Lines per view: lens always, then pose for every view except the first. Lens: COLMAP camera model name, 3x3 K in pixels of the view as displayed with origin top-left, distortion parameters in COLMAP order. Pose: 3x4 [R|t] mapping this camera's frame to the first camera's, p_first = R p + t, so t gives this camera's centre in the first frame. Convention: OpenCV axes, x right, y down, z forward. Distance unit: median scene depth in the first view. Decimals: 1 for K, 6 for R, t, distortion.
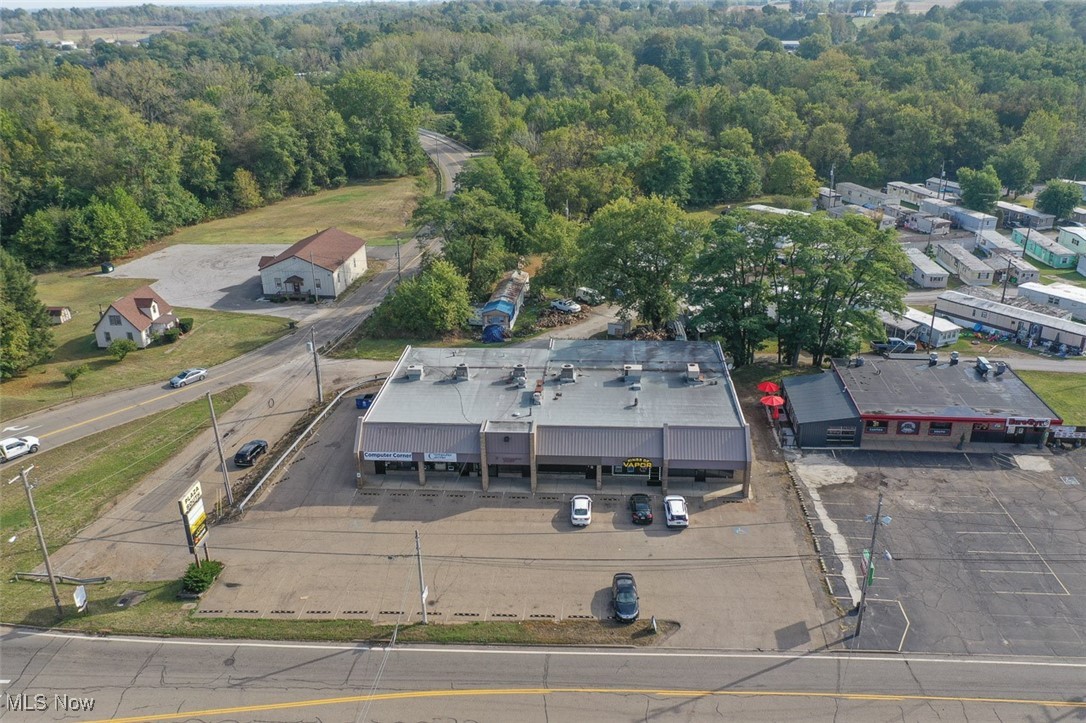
lens RADIAL K [[852.4, 0, 543.0], [0, 852.4, 361.5], [0, 0, 1]] dist [-0.002417, -0.000640]
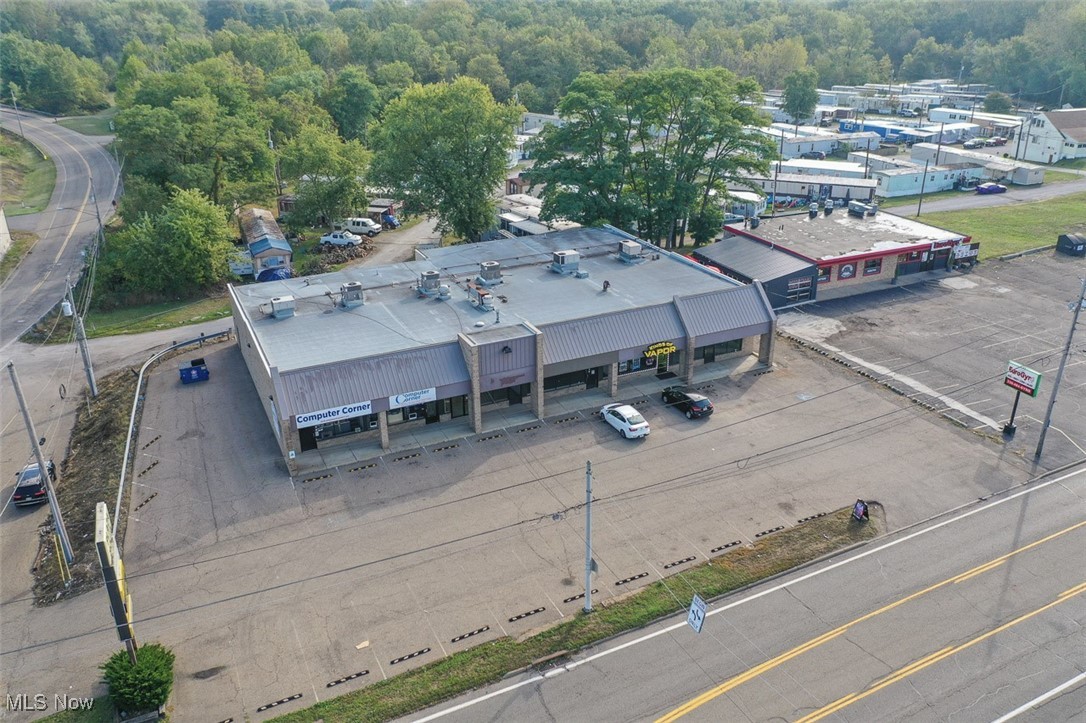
lens RADIAL K [[853.5, 0, 543.0], [0, 853.5, 361.5], [0, 0, 1]] dist [-0.001941, 0.000038]
pose [[0.867312, -0.190636, 0.459813, -0.255878], [0.187184, 0.980862, 0.053588, 0.050874], [-0.461229, 0.039592, 0.886398, 0.267358]]
